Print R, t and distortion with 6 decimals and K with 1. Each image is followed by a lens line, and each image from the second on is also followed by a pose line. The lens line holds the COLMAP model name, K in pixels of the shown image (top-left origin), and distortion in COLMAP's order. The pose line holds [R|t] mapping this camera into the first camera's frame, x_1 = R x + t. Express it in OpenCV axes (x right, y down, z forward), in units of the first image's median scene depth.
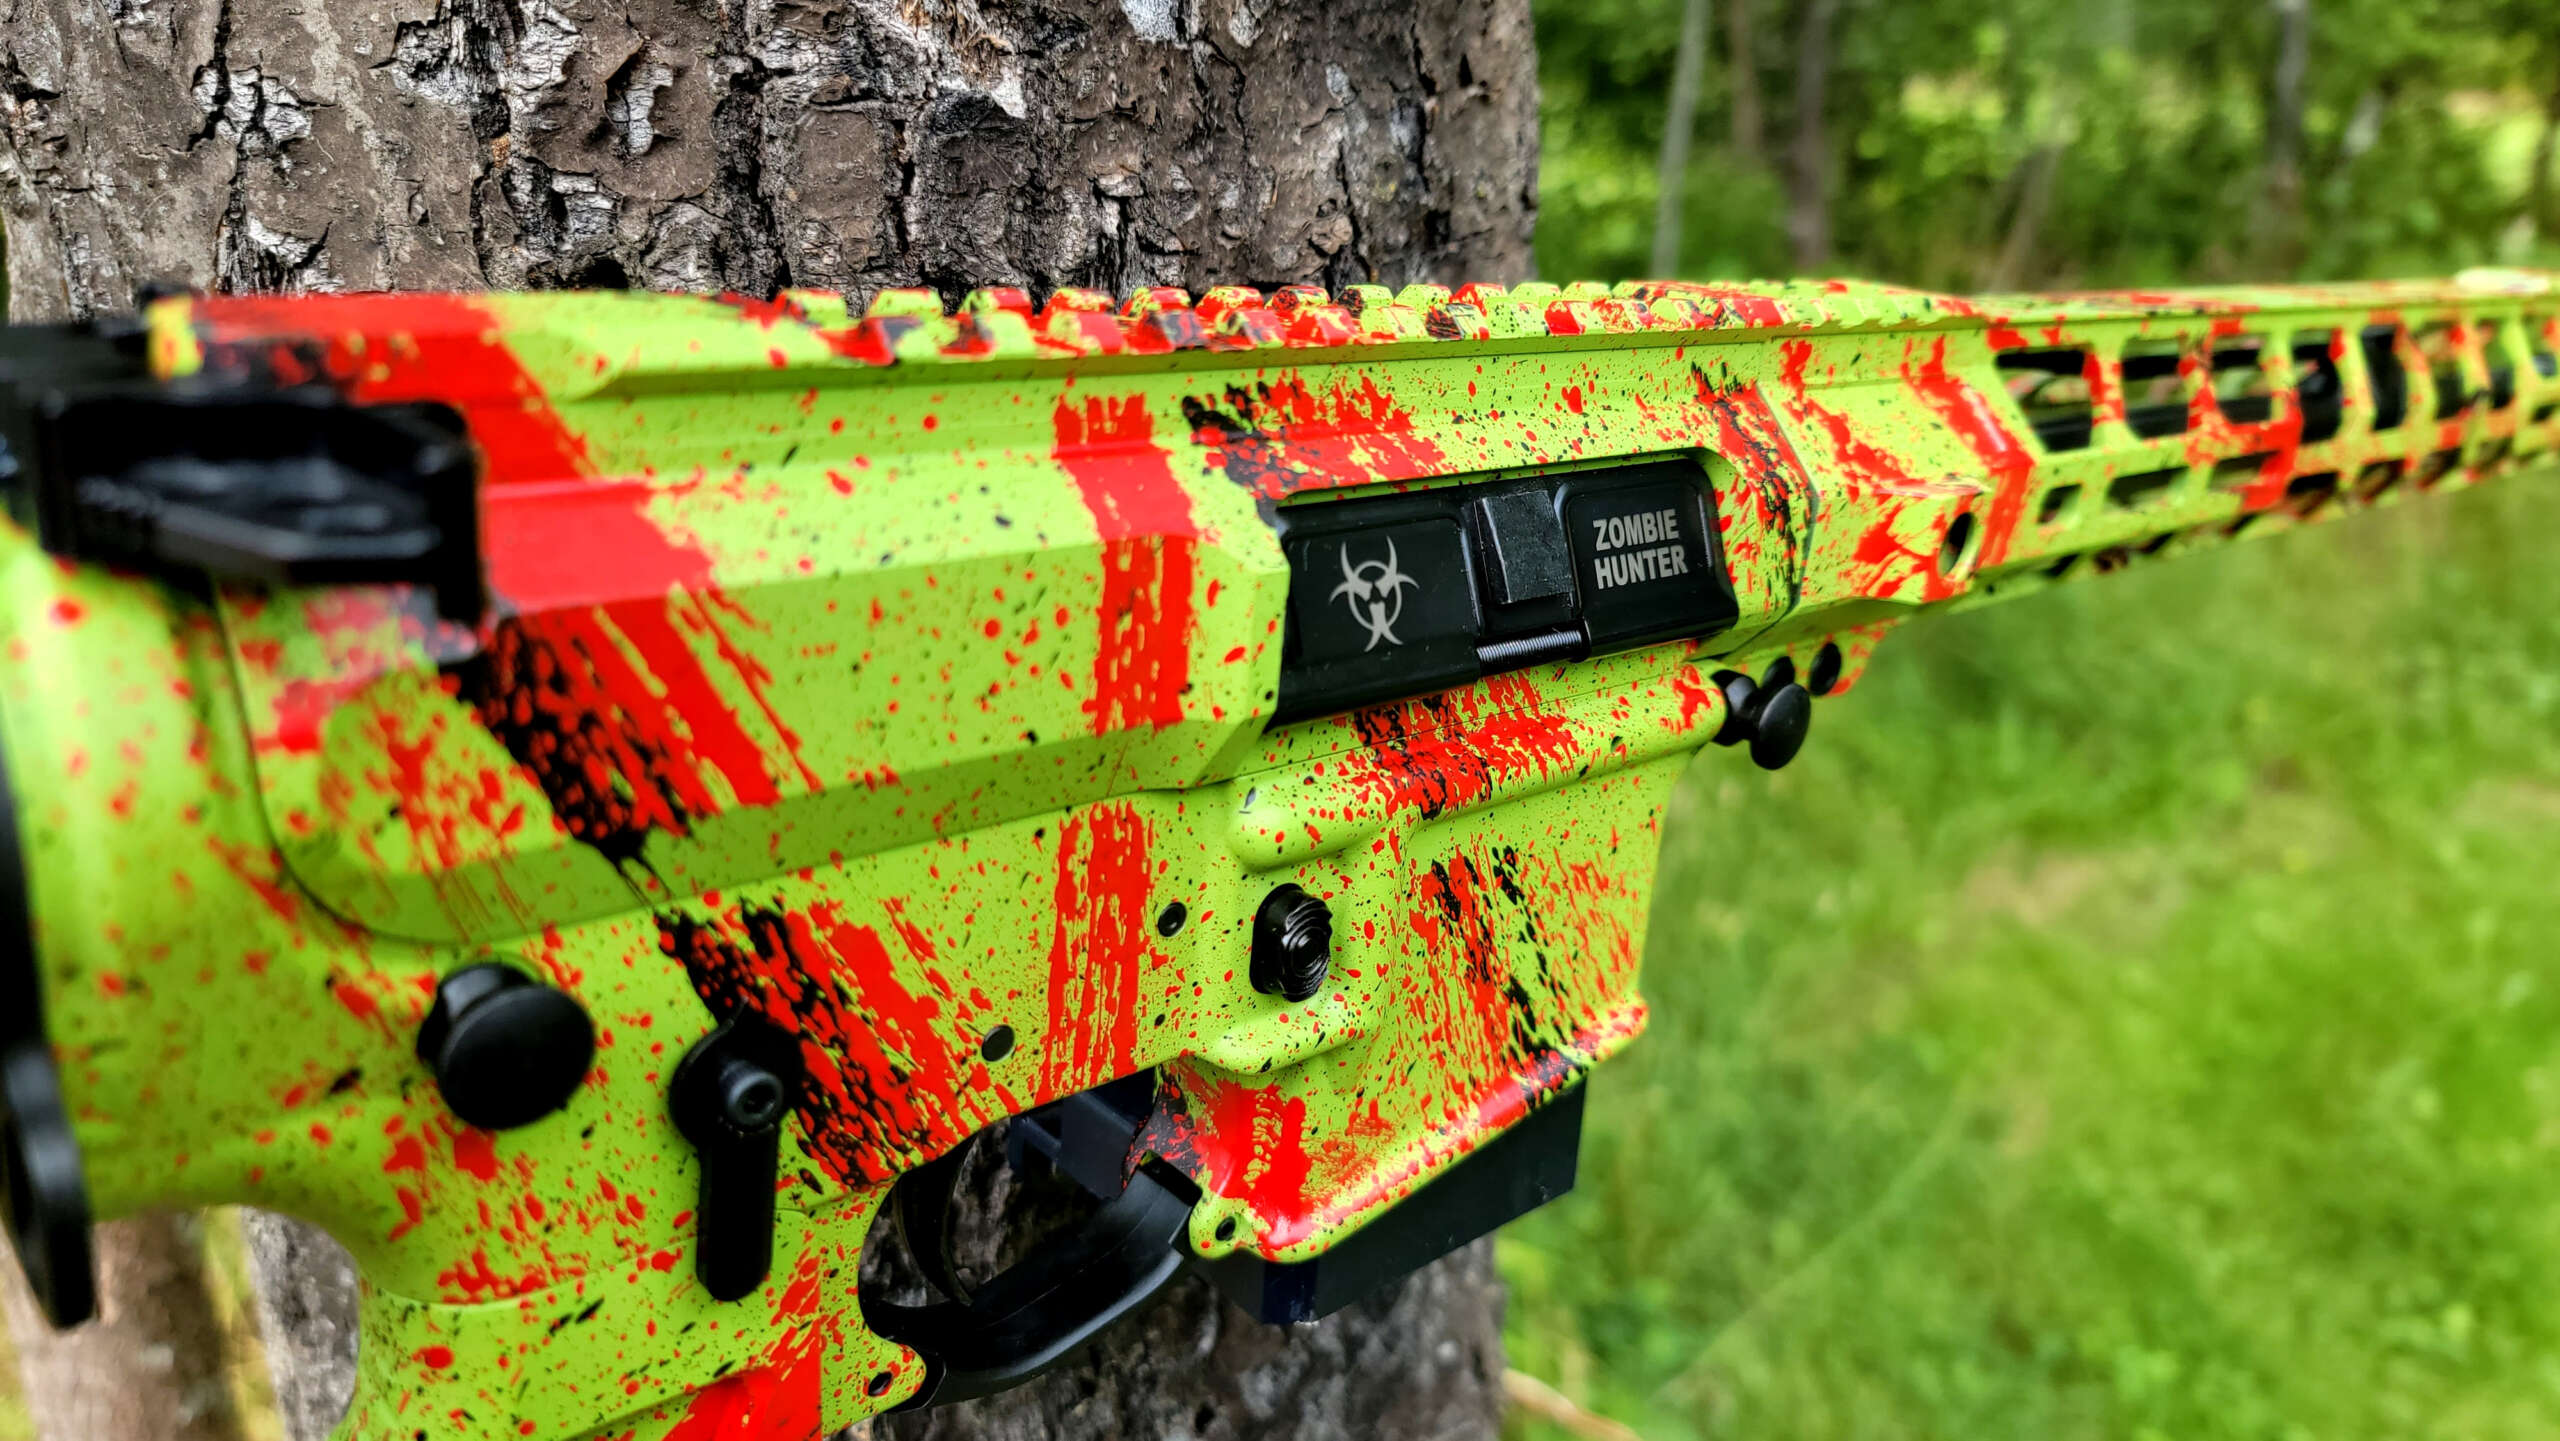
lens RADIAL K [[1968.6, 0, 1280.0], [0, 1968.6, 720.5], [0, 0, 1]] dist [-0.080647, 0.042384]
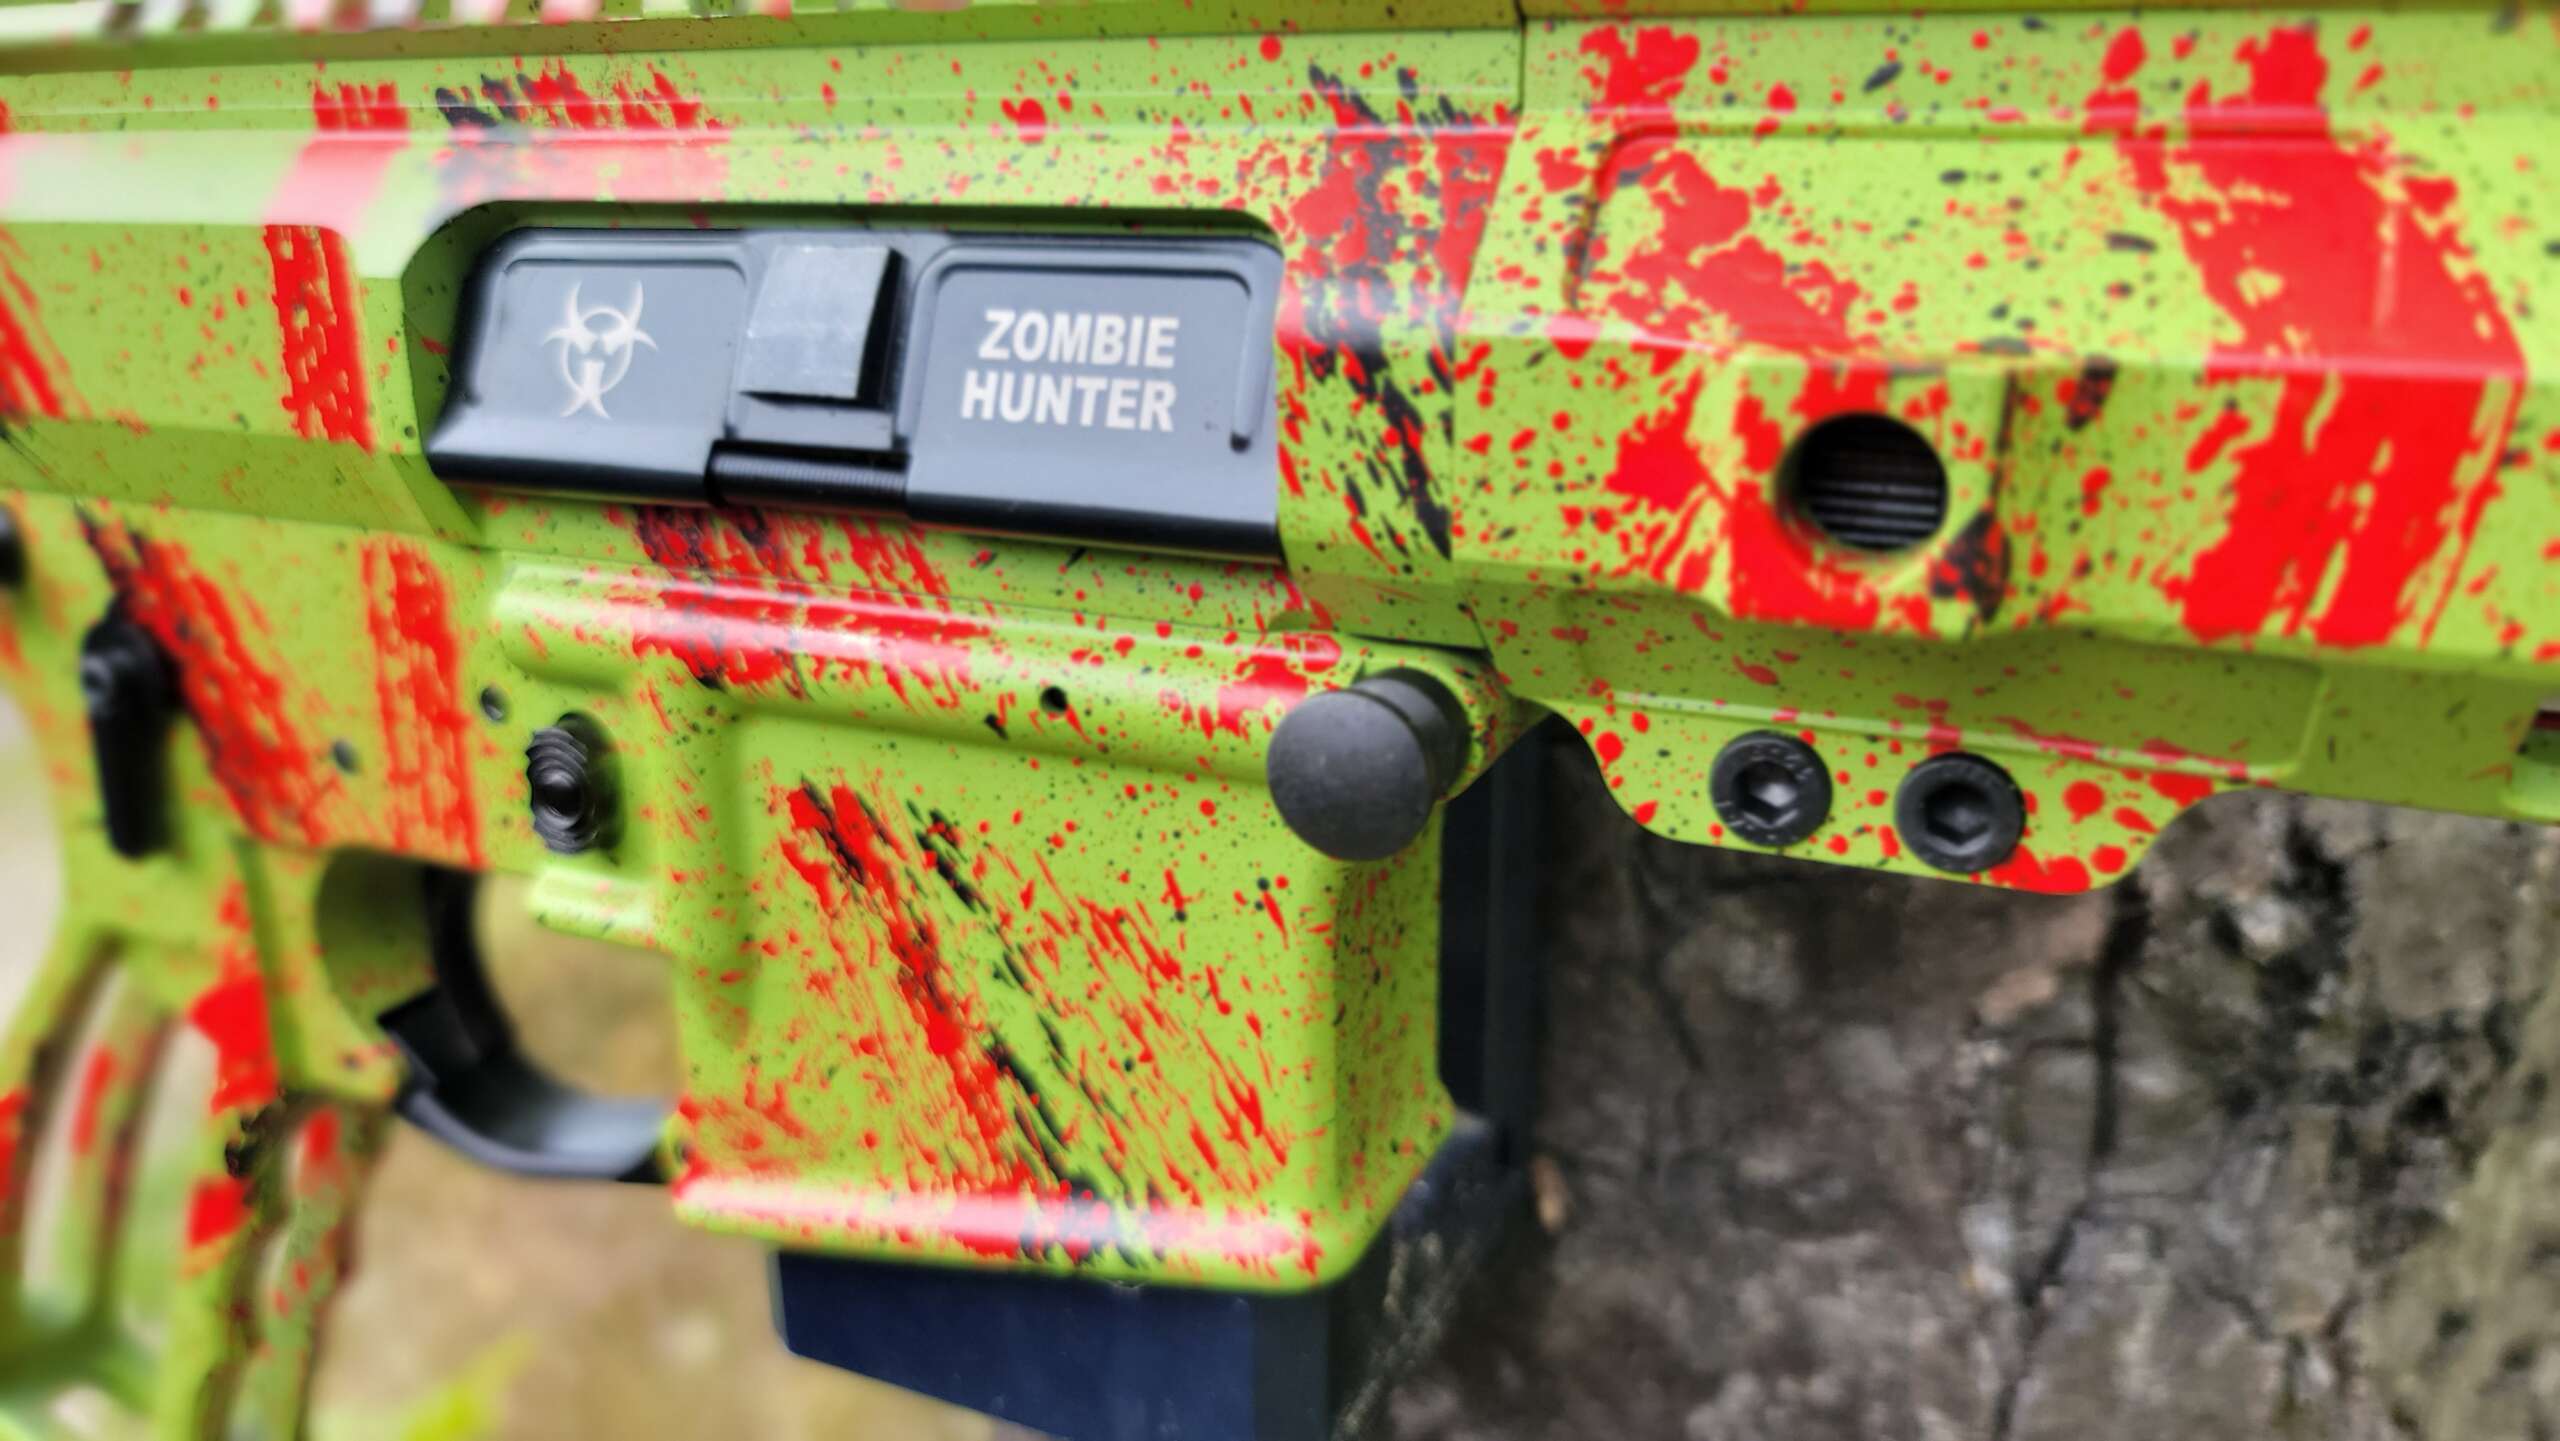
lens RADIAL K [[1968.6, 0, 1280.0], [0, 1968.6, 720.5], [0, 0, 1]] dist [-0.080647, 0.042384]
pose [[0.389387, 0.195728, -0.900038, 0.774966], [-0.262542, 0.960210, 0.095229, -0.060235], [0.882864, 0.199217, 0.425280, 0.841025]]
